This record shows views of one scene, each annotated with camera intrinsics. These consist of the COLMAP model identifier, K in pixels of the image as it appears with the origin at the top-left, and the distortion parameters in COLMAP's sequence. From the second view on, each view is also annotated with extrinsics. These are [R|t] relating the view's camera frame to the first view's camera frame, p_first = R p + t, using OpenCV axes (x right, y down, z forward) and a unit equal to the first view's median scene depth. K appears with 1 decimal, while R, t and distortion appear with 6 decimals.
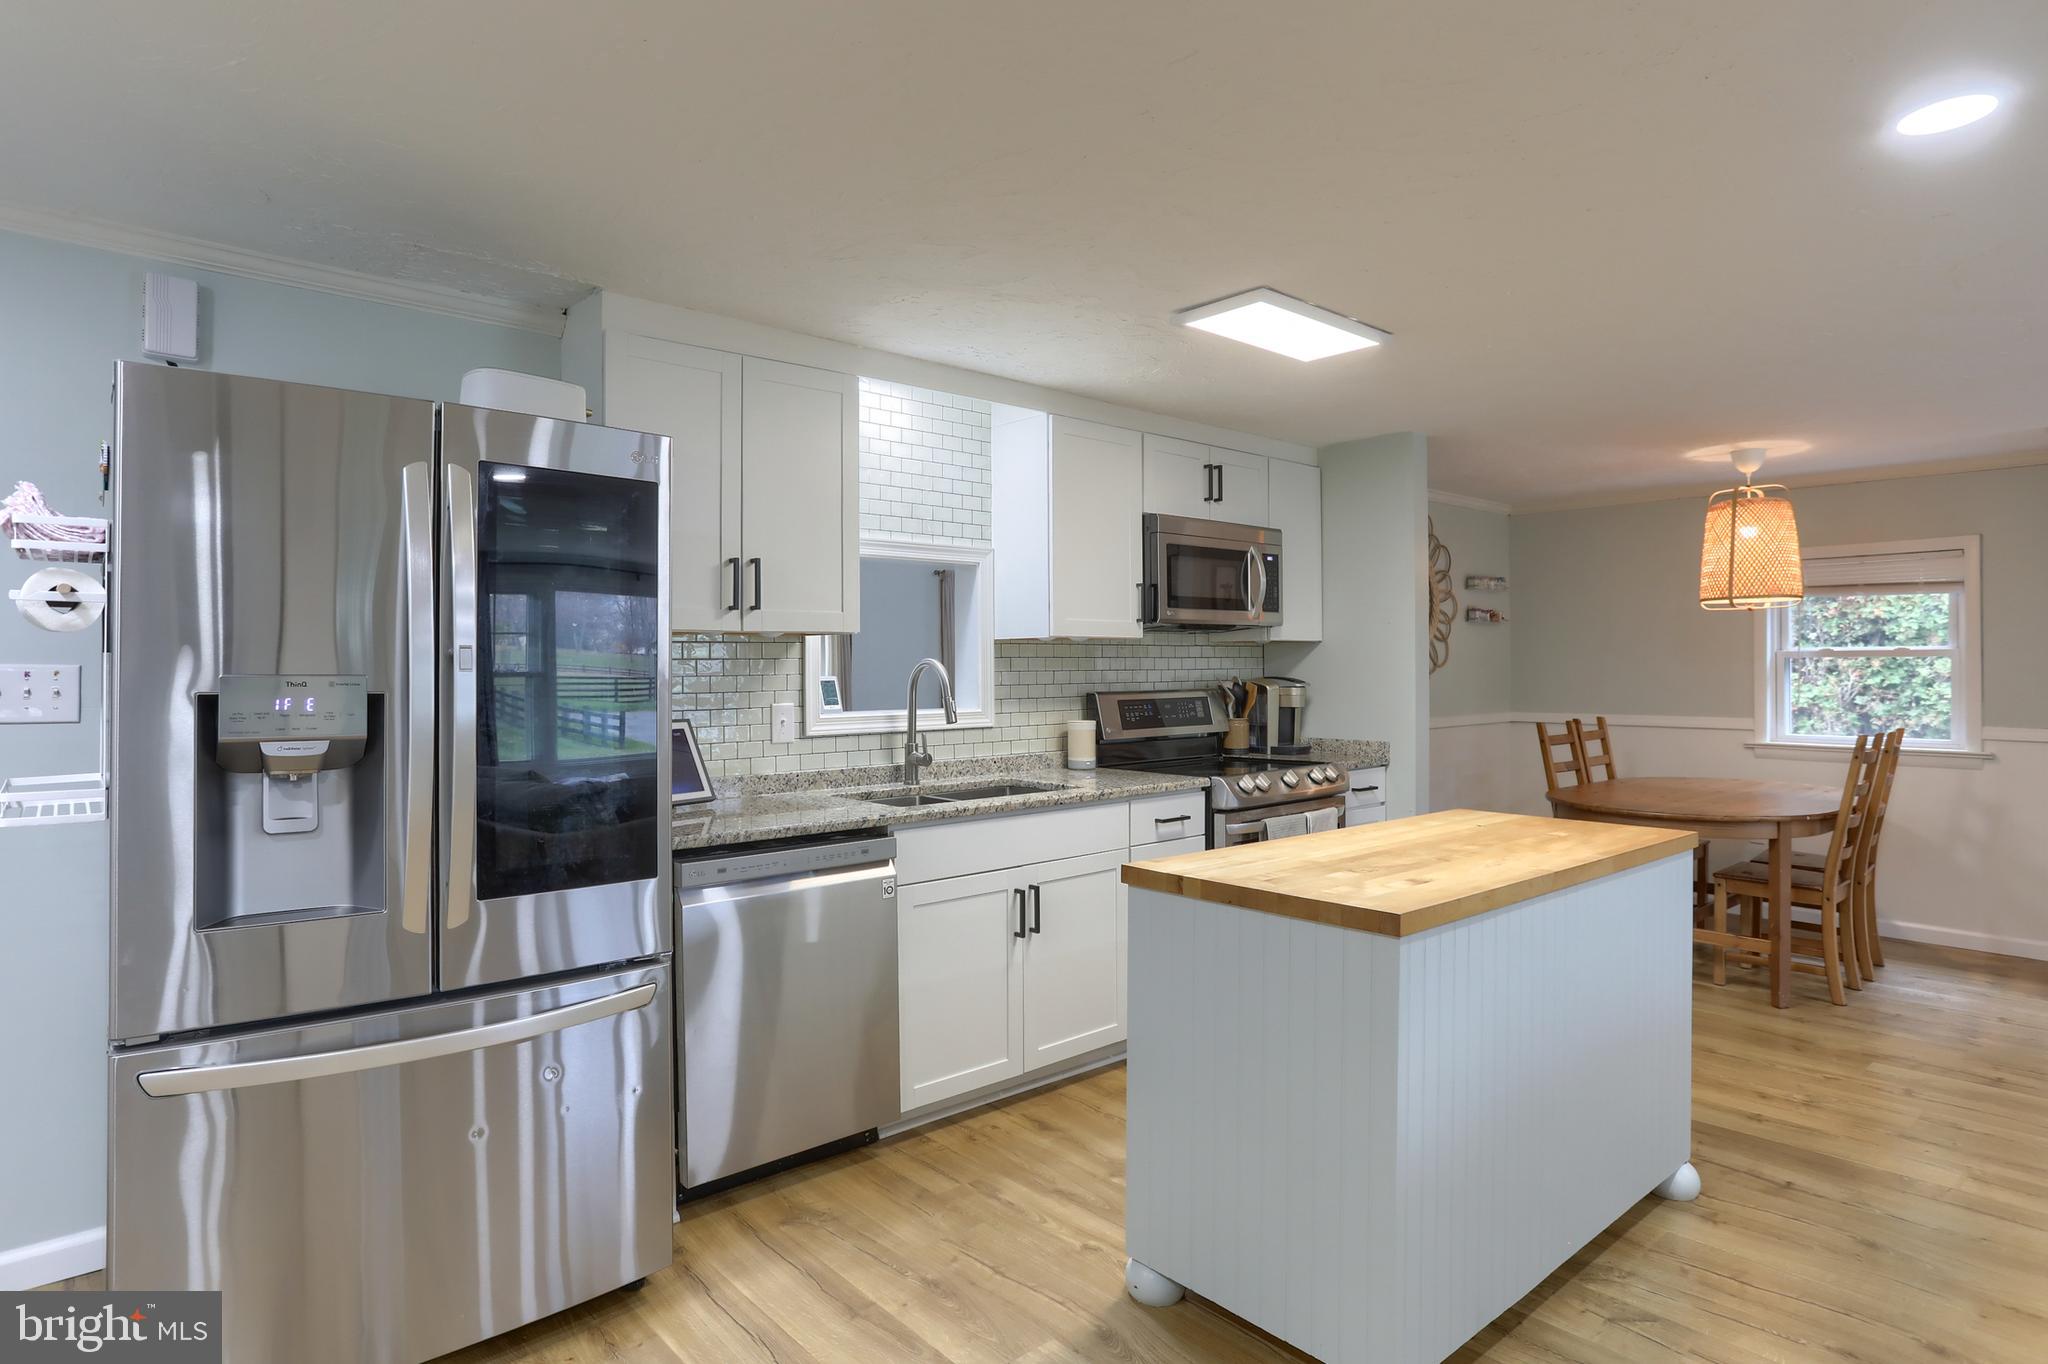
lens RADIAL K [[1155.7, 0, 1024.0], [0, 1155.7, 682.0], [0, 0, 1]] dist [-0.007547, -0.000953]
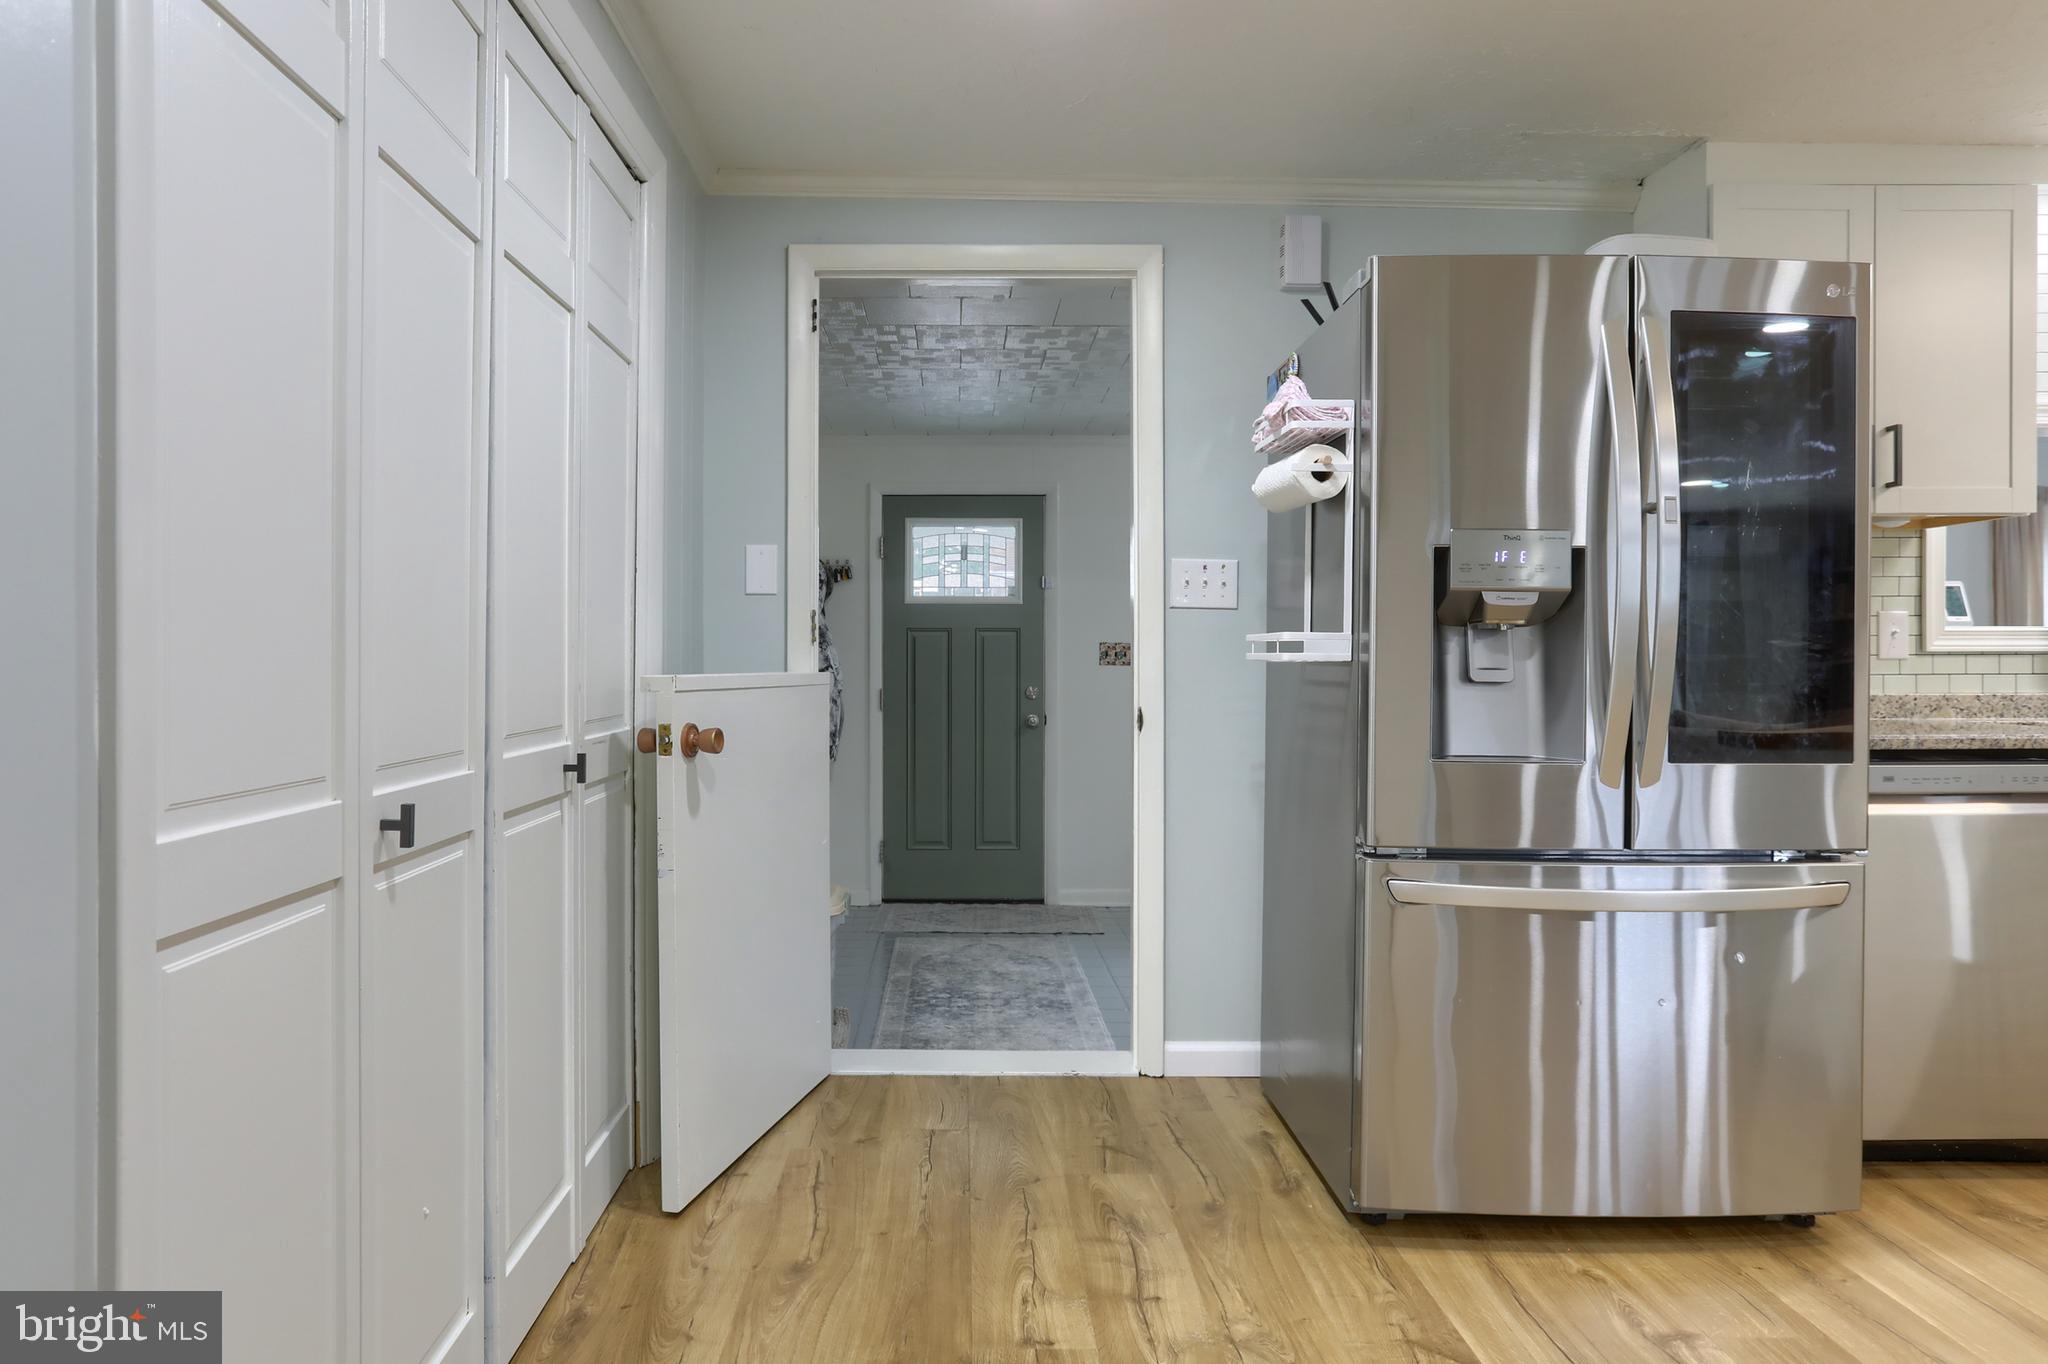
lens RADIAL K [[1255.5, 0, 1024.0], [0, 1255.5, 682.0], [0, 0, 1]] dist [-0.005470, 0.033436]
pose [[0.782481, 0.020065, -0.622352, -0.177703], [-0.011537, 0.999776, 0.017729, 0.080379], [0.622568, -0.006692, 0.782537, -0.121659]]
